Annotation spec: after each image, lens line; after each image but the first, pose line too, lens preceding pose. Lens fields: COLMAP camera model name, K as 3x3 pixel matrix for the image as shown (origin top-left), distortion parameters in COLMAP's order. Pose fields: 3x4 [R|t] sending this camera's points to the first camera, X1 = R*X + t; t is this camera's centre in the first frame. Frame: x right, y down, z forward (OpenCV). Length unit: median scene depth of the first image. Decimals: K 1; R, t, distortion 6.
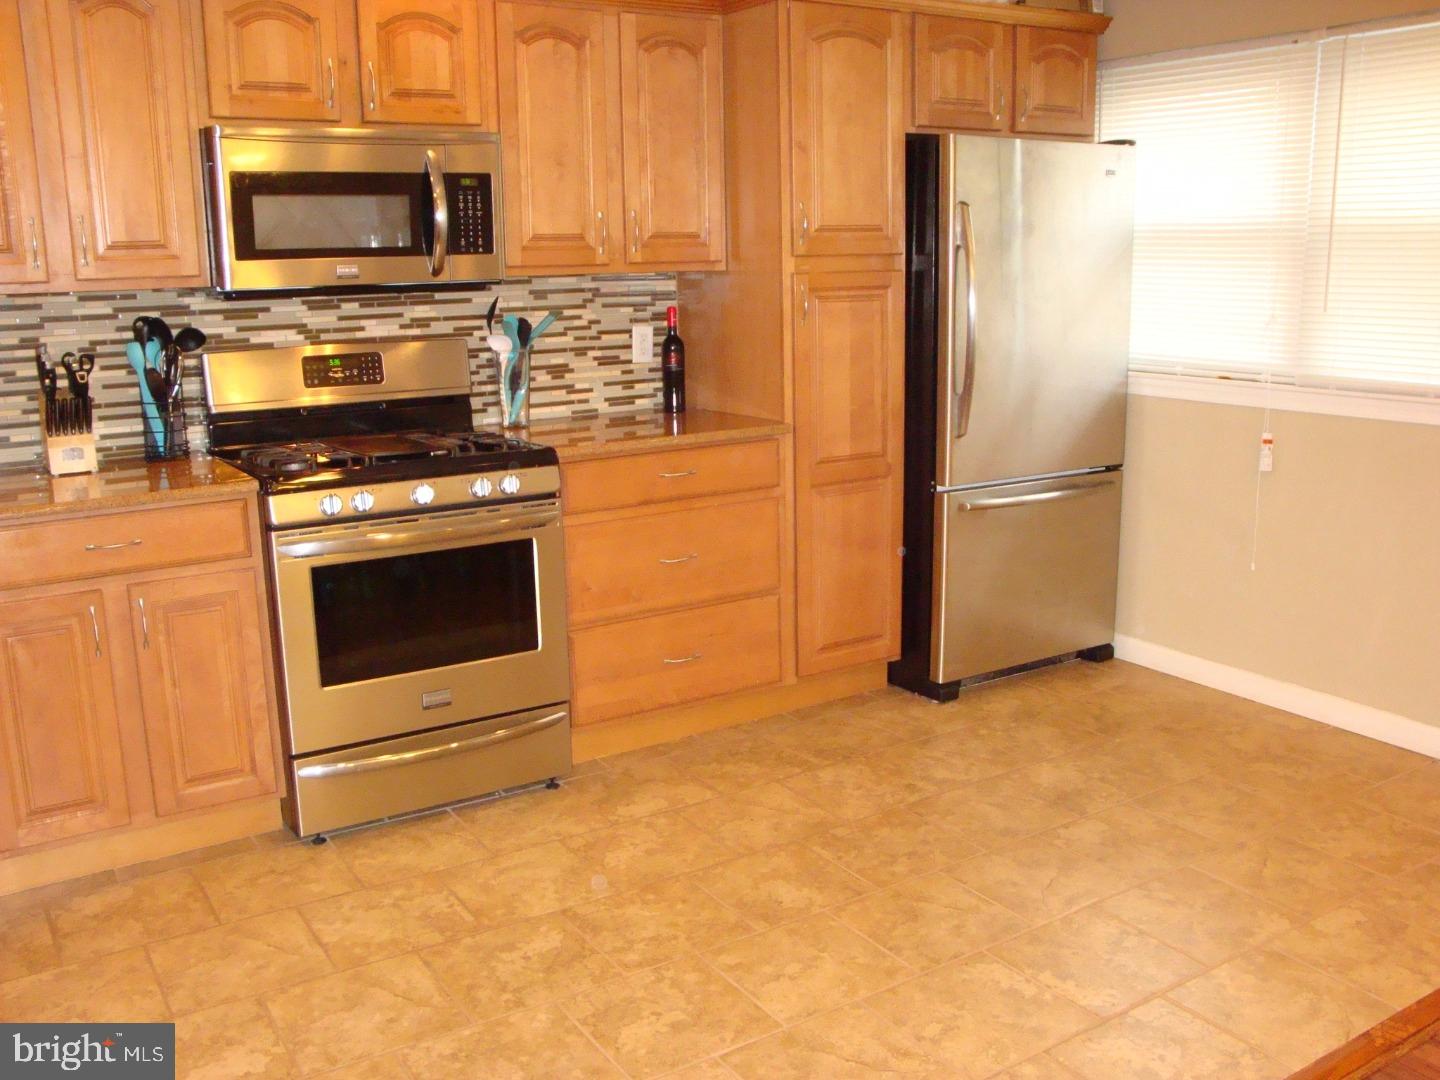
lens RADIAL K [[1328.1, 0, 716.1], [0, 1328.1, 558.1], [0, 0, 1]] dist [-0.152071, 0.149354]
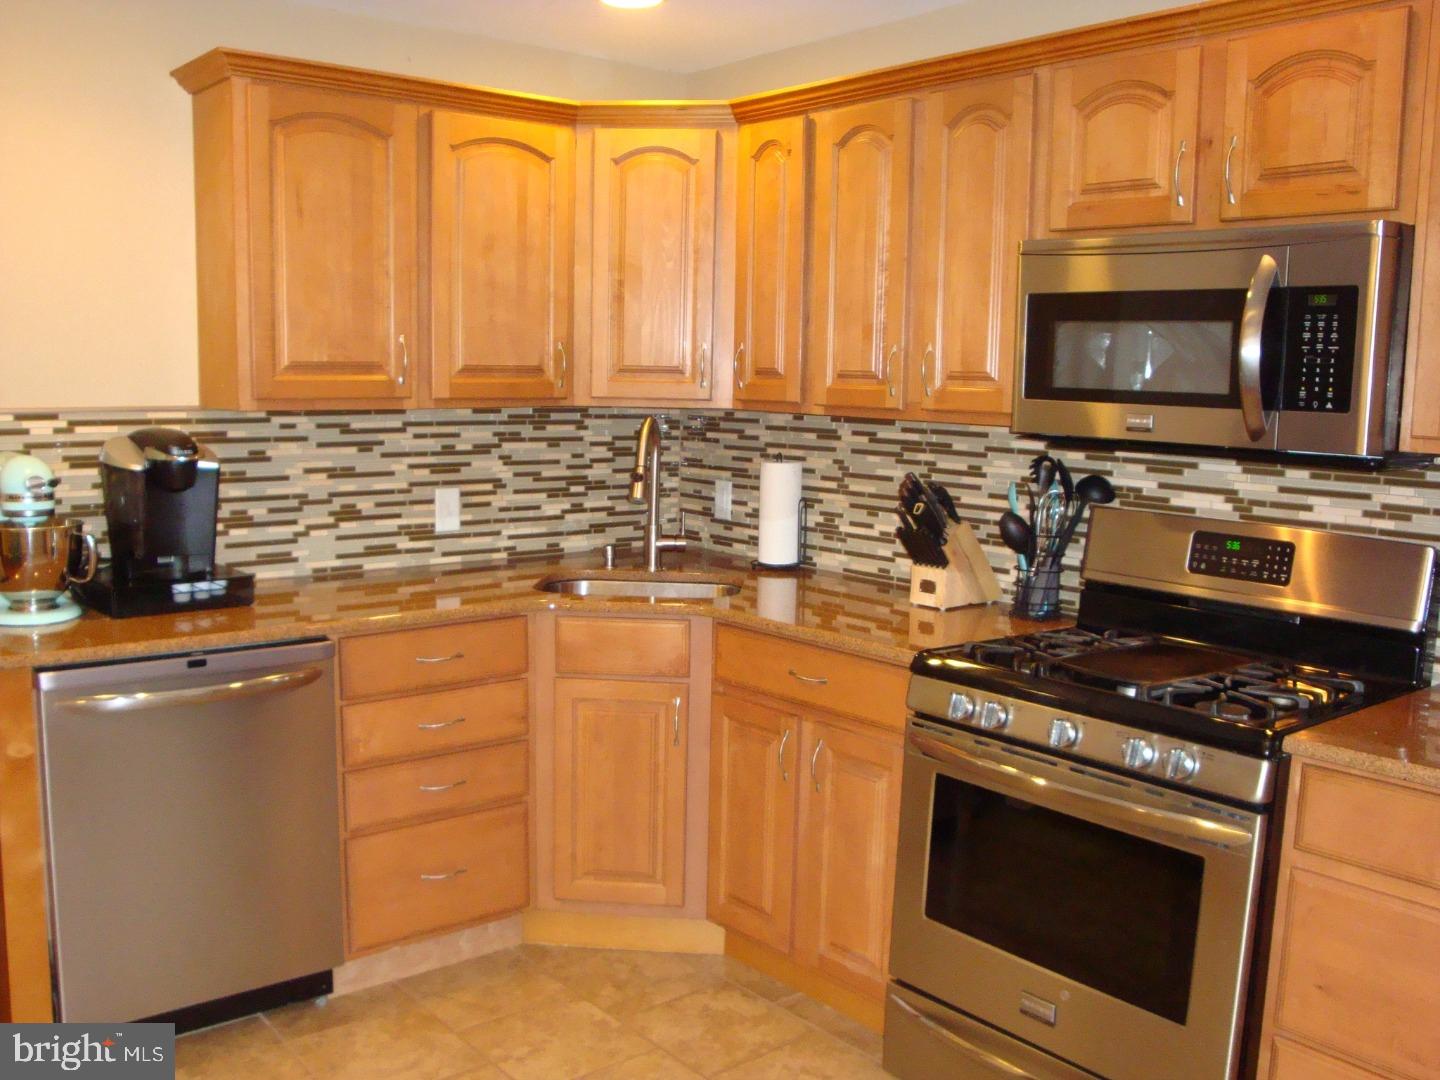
lens RADIAL K [[1328.1, 0, 716.1], [0, 1328.1, 558.1], [0, 0, 1]] dist [-0.152071, 0.149354]
pose [[0.121647, 0.153018, -0.980708, 0.389346], [-0.246789, 0.961681, 0.119437, -0.156745], [0.961404, 0.227499, 0.154748, 0.601460]]
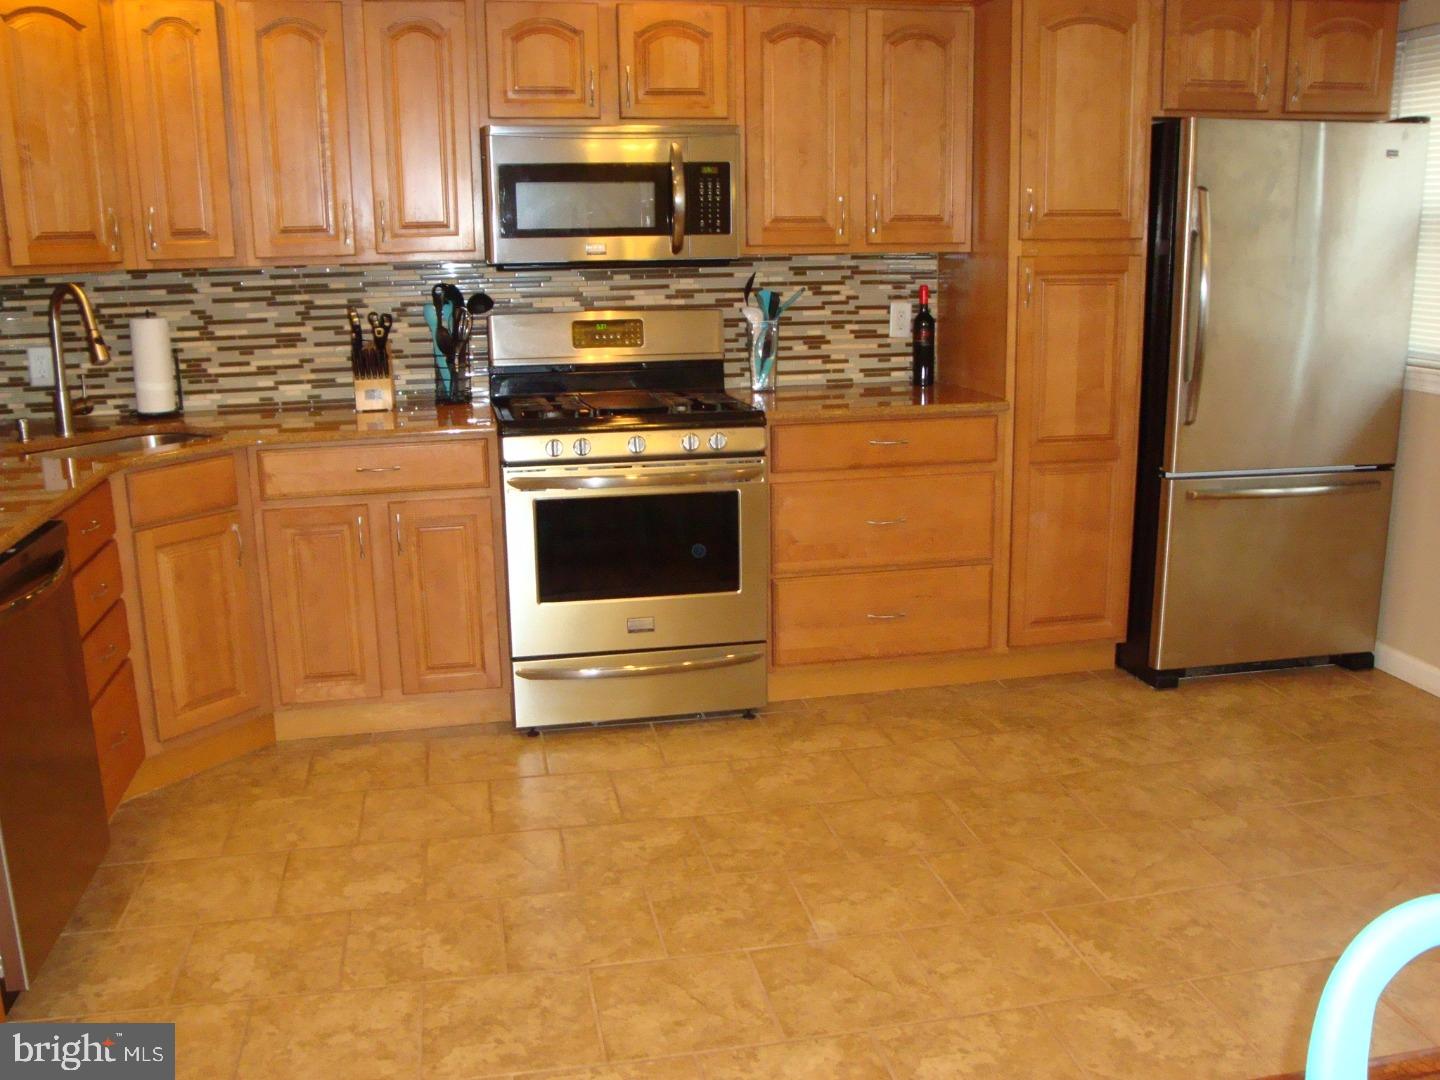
lens RADIAL K [[1328.1, 0, 716.1], [0, 1328.1, 558.1], [0, 0, 1]] dist [-0.152071, 0.149354]
pose [[0.932417, 0.089690, -0.350077, 0.224088], [-0.081488, 0.995945, 0.038120, 0.000239], [0.352077, -0.007017, 0.935945, -0.049347]]
